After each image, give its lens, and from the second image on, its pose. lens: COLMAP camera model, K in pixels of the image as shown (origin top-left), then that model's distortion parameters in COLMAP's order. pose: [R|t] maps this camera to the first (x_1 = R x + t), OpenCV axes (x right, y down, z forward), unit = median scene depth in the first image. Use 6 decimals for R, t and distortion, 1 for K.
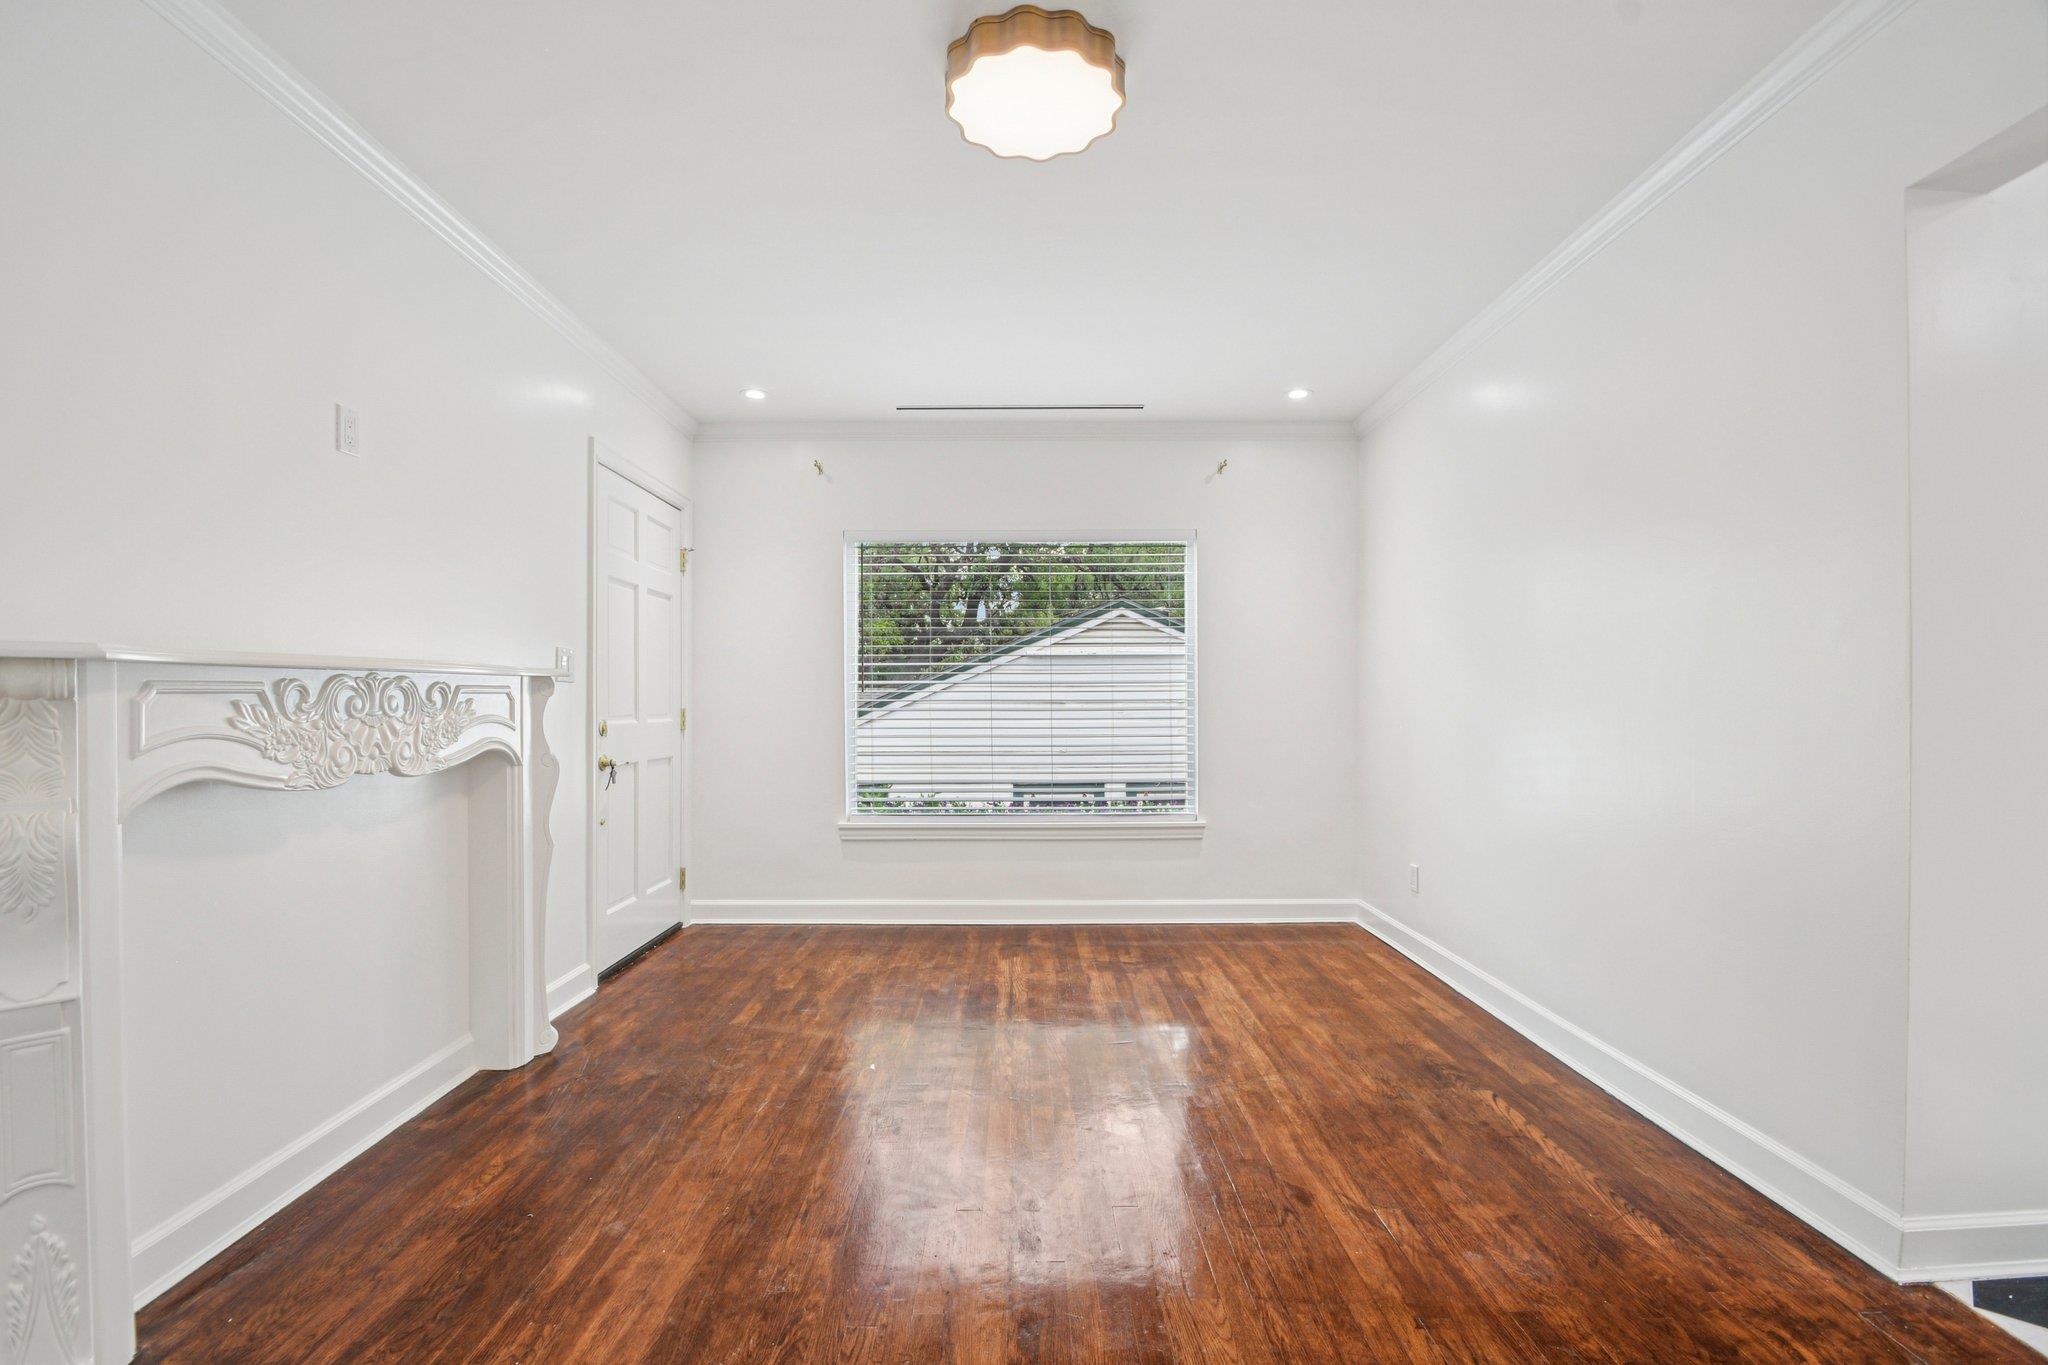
lens RADIAL K [[895.9, 0, 1013.1], [0, 895.9, 710.8], [0, 0, 1]] dist [0.000524, -0.010316]
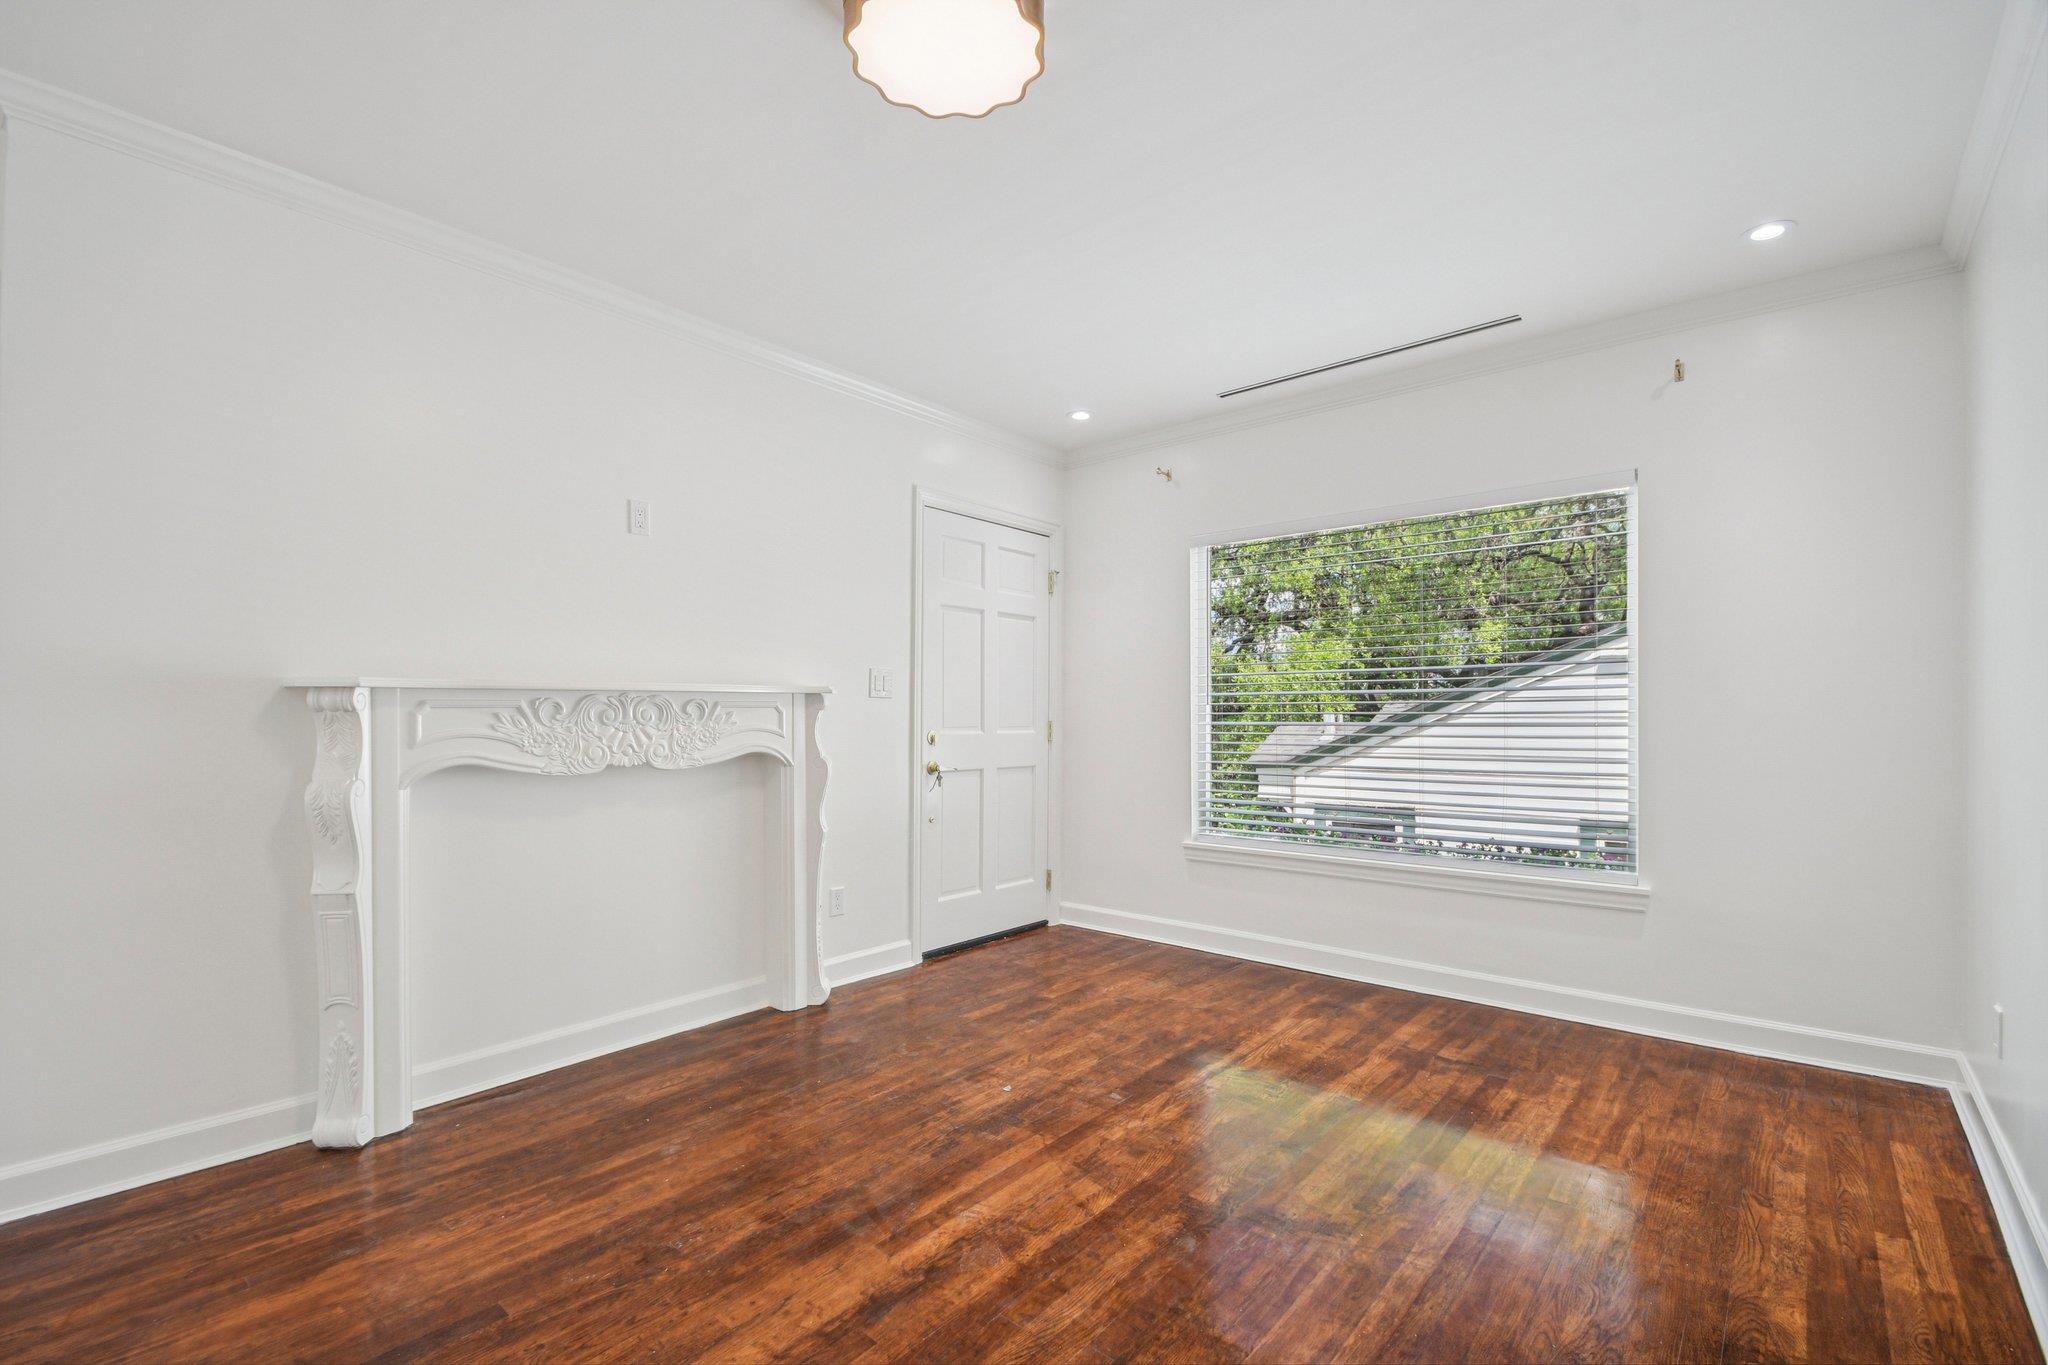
lens RADIAL K [[888.6, 0, 1021.7], [0, 888.6, 719.6], [0, 0, 1]] dist [0.002254, -0.009106]
pose [[0.763077, 0.003992, -0.646295, 0.395713], [-0.007632, 0.999967, -0.002833, -0.001193], [0.646263, 0.007095, 0.763082, 0.222771]]
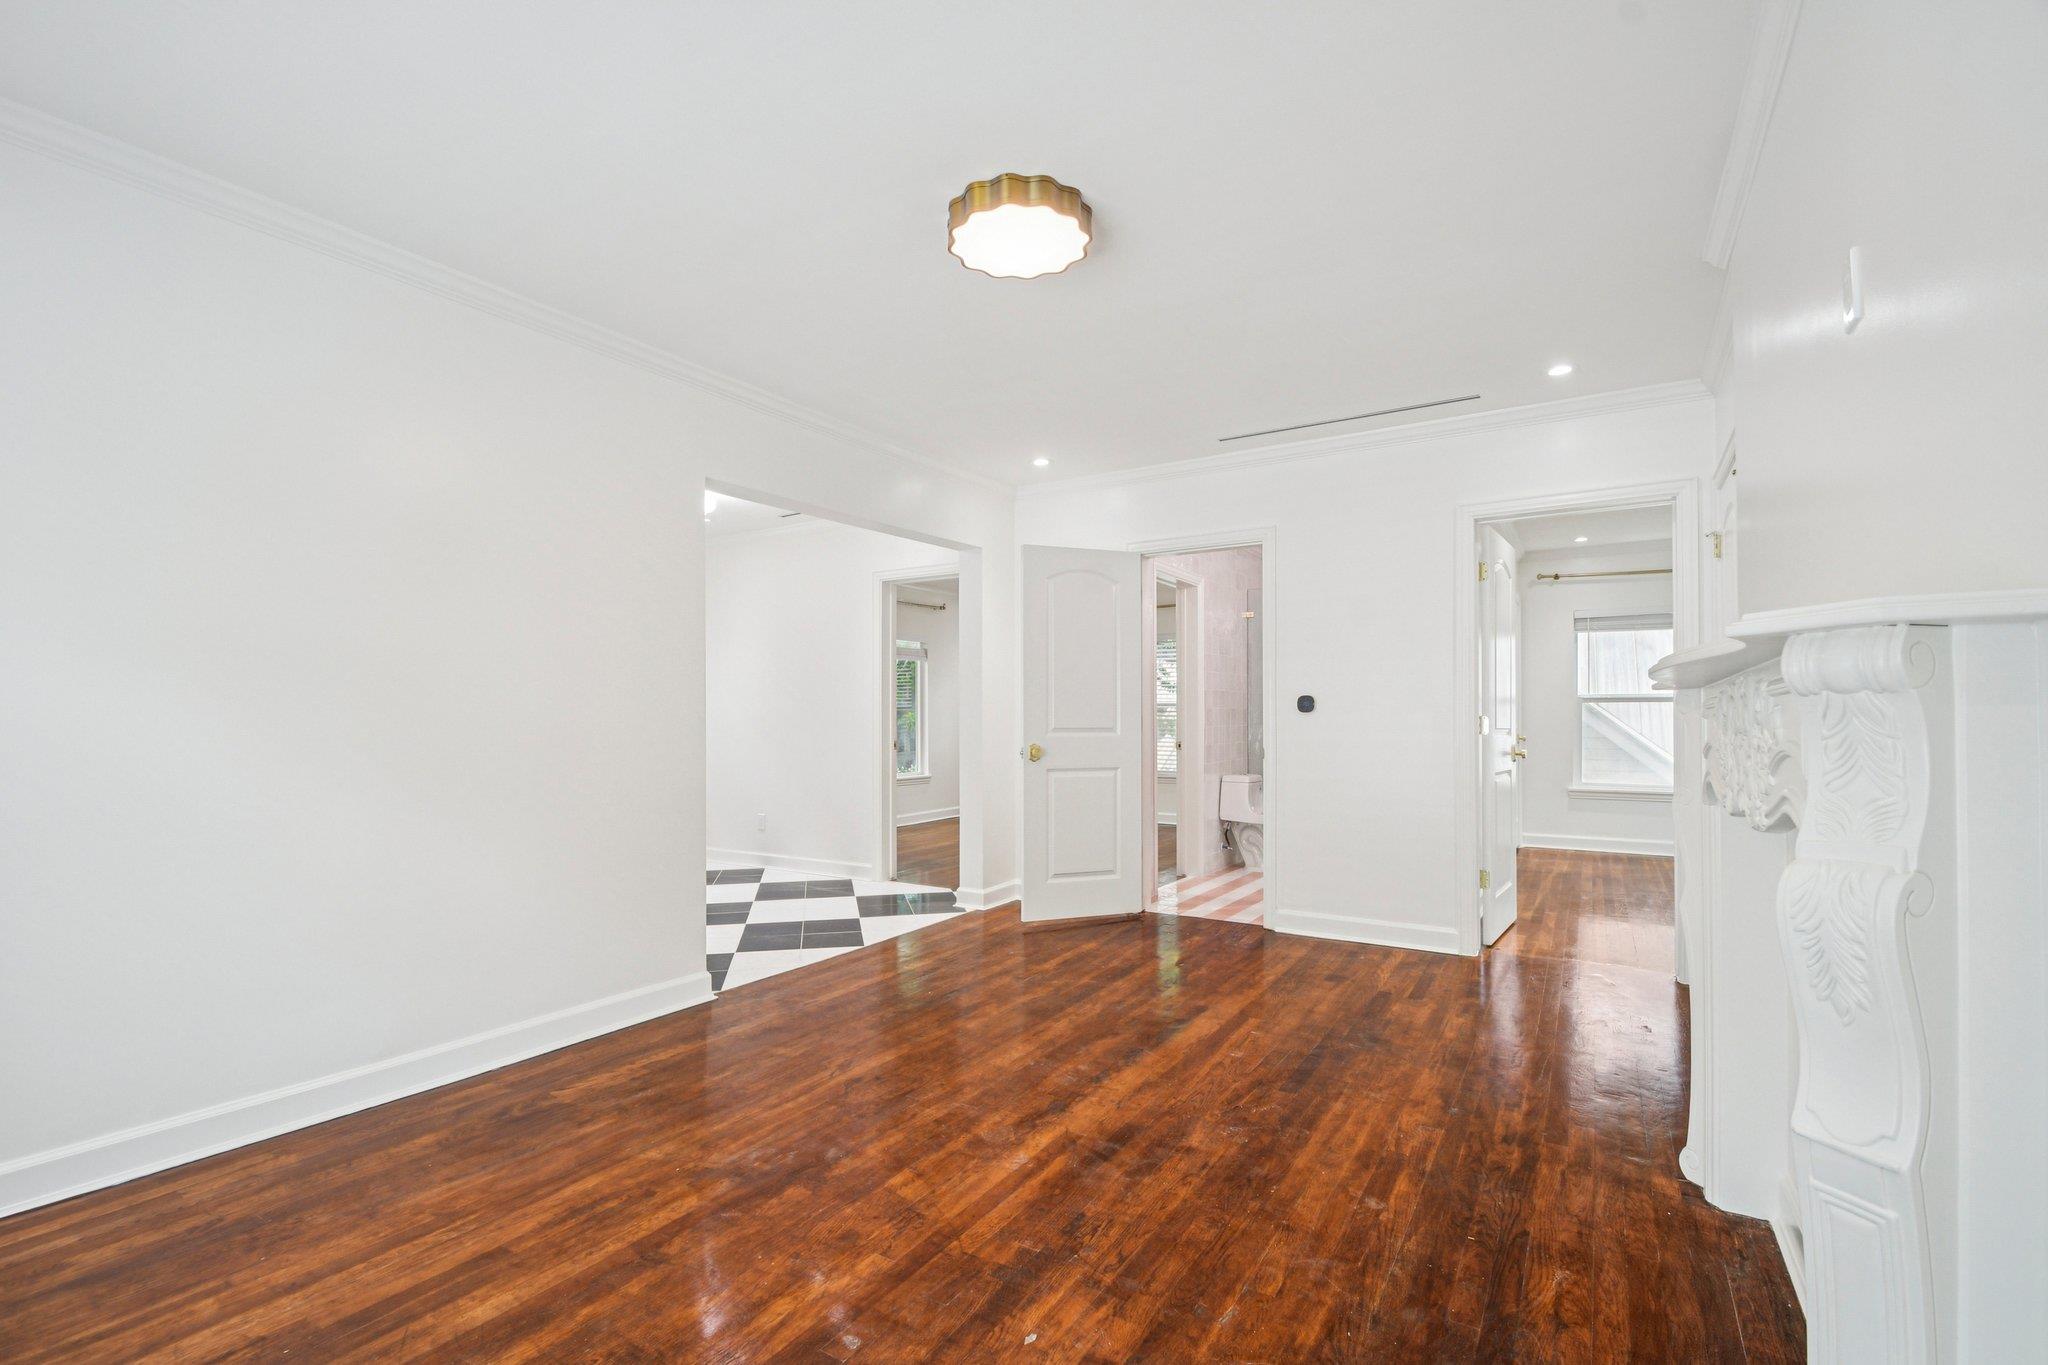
lens RADIAL K [[895.9, 0, 1013.1], [0, 895.9, 710.8], [0, 0, 1]] dist [0.000524, -0.010316]
pose [[-0.843457, 0.010770, 0.537088, -0.381599], [0.008156, 0.999941, -0.007243, -0.008220], [-0.537134, -0.001728, -0.843495, 1.236244]]
